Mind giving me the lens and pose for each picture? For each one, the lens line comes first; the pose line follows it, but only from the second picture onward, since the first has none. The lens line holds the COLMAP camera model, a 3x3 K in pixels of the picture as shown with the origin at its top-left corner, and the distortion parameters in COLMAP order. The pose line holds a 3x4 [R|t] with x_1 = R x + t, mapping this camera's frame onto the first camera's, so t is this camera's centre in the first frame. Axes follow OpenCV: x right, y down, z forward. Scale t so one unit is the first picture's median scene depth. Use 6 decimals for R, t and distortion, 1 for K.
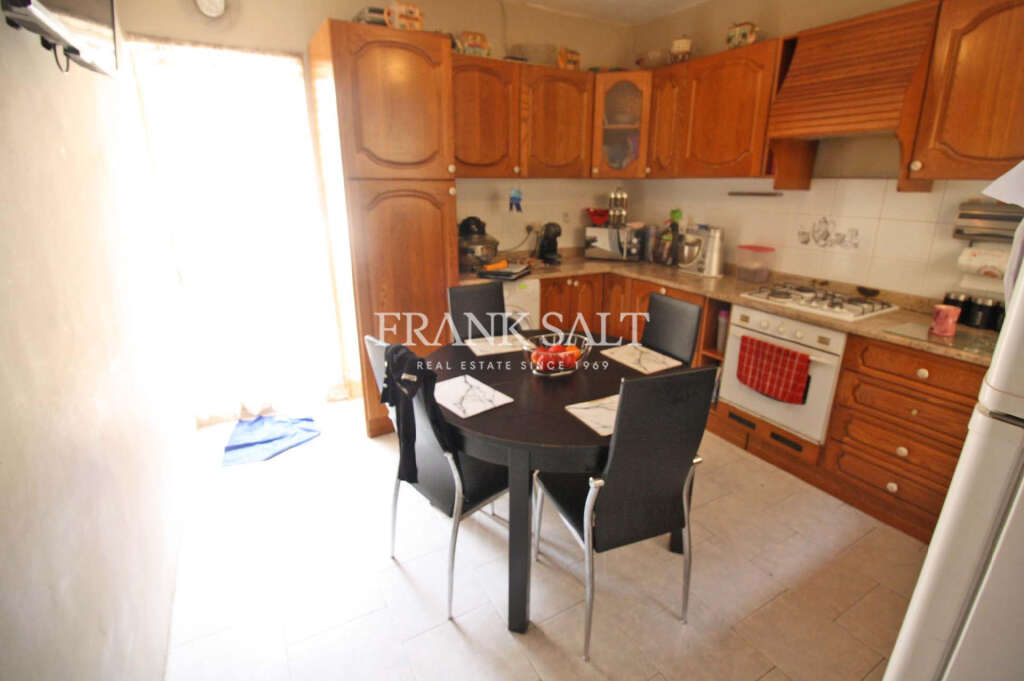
lens RADIAL K [[482.8, 0, 512.0], [0, 482.8, 340.5], [0, 0, 1]] dist [-0.002576, -0.000652]
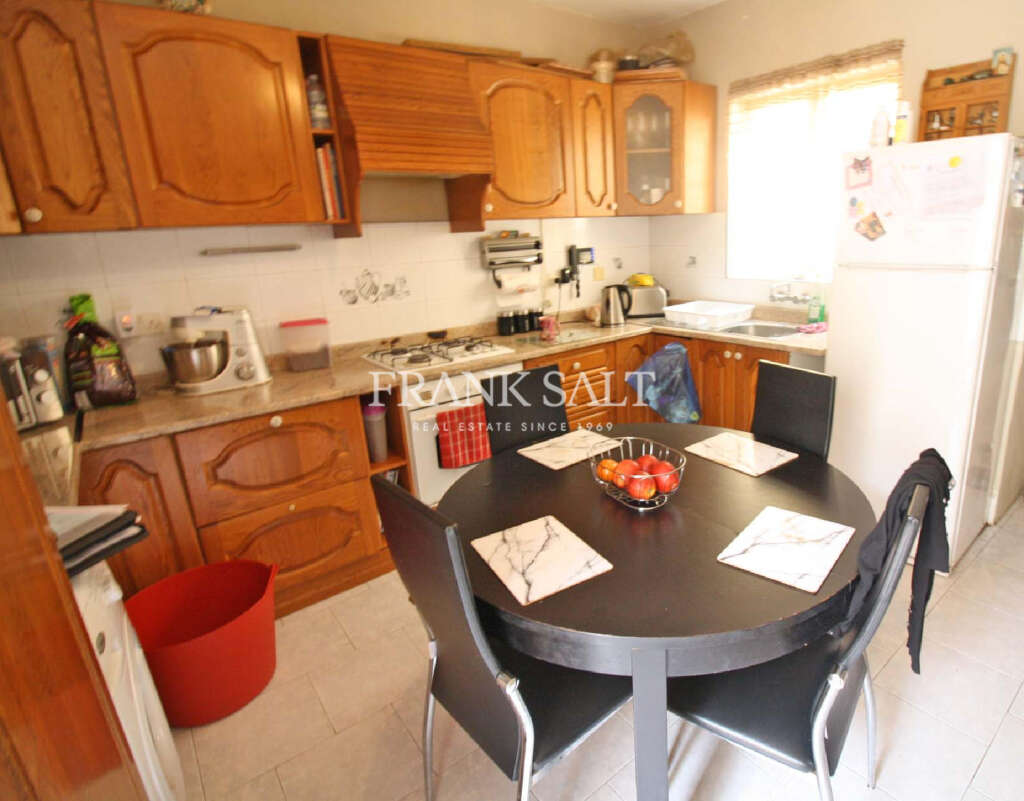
lens RADIAL K [[576.0, 0, 604.2], [0, 576.0, 396.7], [0, 0, 1]] dist [0.002274, 0.000557]
pose [[-0.213157, -0.276581, 0.937052, -0.464687], [0.345386, 0.875835, 0.337079, -0.260142], [-0.913933, 0.395495, -0.091164, 0.811030]]
